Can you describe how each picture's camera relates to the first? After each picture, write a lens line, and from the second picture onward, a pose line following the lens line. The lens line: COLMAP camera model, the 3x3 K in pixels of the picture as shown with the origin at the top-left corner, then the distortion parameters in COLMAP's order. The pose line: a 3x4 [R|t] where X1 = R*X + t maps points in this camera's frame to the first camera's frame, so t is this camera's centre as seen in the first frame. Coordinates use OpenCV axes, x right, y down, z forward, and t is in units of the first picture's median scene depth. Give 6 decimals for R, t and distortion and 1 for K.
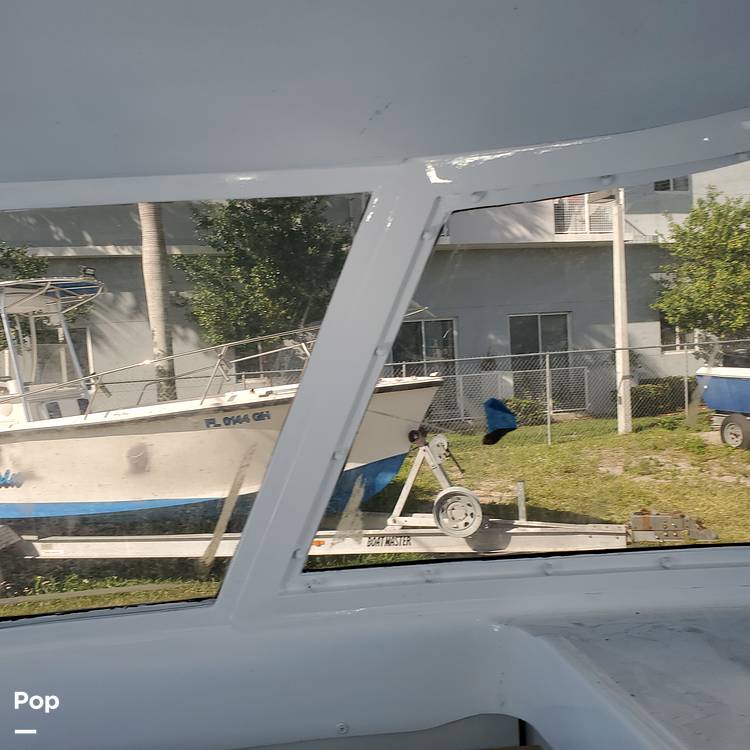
lens RADIAL K [[772.6, 0, 358.4], [0, 772.6, 401.6], [0, 0, 1]] dist [0.126374, -0.350790]
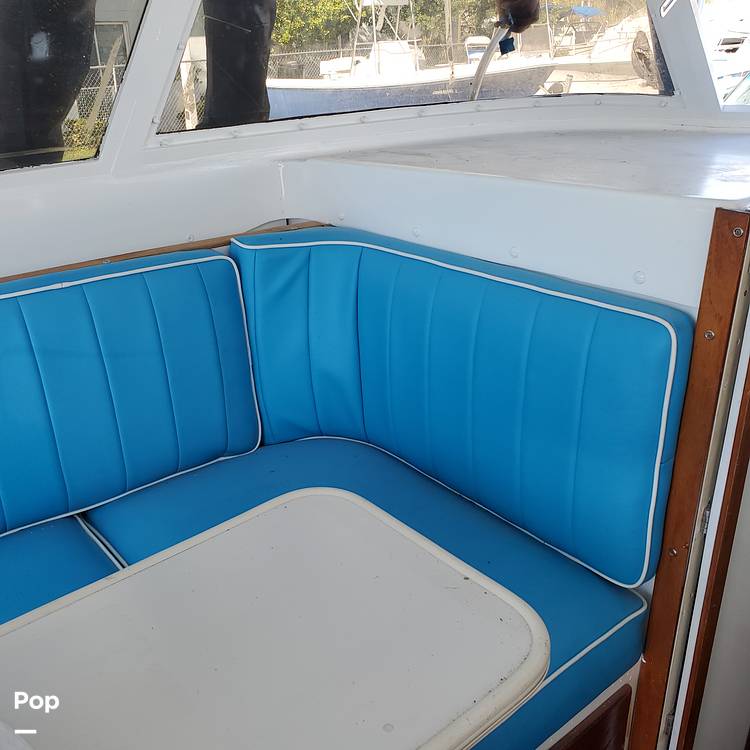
lens RADIAL K [[772.6, 0, 358.4], [0, 772.6, 401.6], [0, 0, 1]] dist [0.126374, -0.350790]
pose [[0.856447, -0.196954, 0.477187, -0.560882], [0.027466, 0.940436, 0.338860, 0.203164], [-0.515504, -0.277109, 0.810843, -0.576178]]
